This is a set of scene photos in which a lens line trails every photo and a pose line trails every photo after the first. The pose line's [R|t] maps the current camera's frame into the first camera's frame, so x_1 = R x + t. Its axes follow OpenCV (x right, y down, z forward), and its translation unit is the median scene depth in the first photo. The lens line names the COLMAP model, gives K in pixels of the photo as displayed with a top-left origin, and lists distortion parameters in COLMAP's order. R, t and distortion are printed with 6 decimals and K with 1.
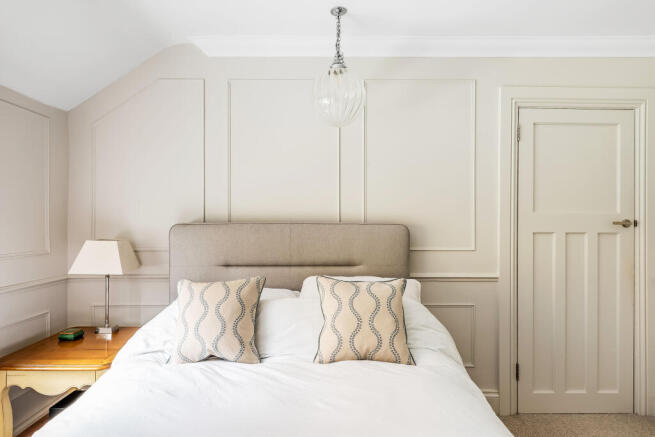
lens RADIAL K [[342.2, 0, 328.9], [0, 342.2, 221.4], [0, 0, 1]] dist [-0.001863, -0.000886]
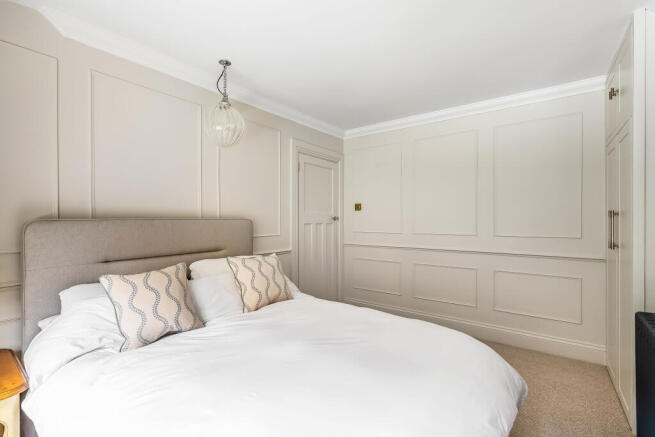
lens RADIAL K [[293.5, 0, 328.9], [0, 293.5, 220.6], [0, 0, 1]] dist [-0.001838, -0.000154]
pose [[0.601780, -0.008620, 0.798616, -0.593986], [0.000786, 0.999948, 0.010201, 0.001254], [-0.798662, -0.005511, 0.601755, -0.030816]]
